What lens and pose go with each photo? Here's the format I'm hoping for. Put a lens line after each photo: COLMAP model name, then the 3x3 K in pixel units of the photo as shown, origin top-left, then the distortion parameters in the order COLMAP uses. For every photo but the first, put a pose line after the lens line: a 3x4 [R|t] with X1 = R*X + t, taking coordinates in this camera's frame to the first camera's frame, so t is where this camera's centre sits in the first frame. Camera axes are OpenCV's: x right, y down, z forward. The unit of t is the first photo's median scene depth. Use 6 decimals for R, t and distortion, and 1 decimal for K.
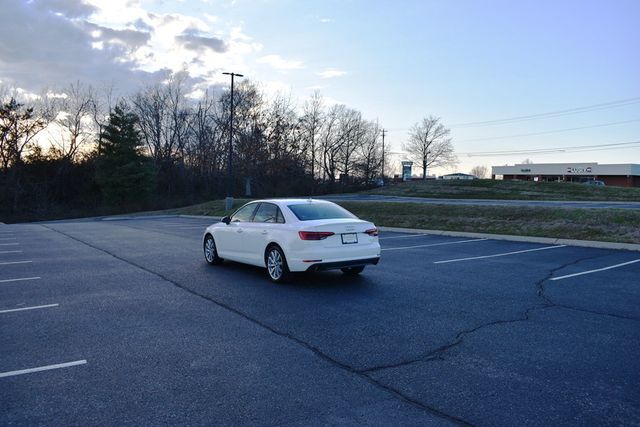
lens RADIAL K [[499.5, 0, 318.3], [0, 499.5, 217.7], [0, 0, 1]] dist [-0.097371, 0.015813]
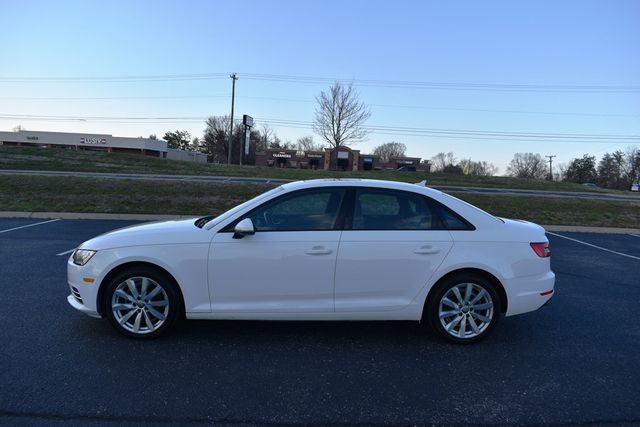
lens RADIAL K [[499.5, 0, 321.6], [0, 499.5, 217.4], [0, 0, 1]] dist [-0.097371, 0.015813]
pose [[0.523587, -0.055268, 0.850178, -0.066294], [0.004853, 0.998071, 0.061893, -0.003909], [-0.851958, -0.028280, 0.522845, 0.095083]]
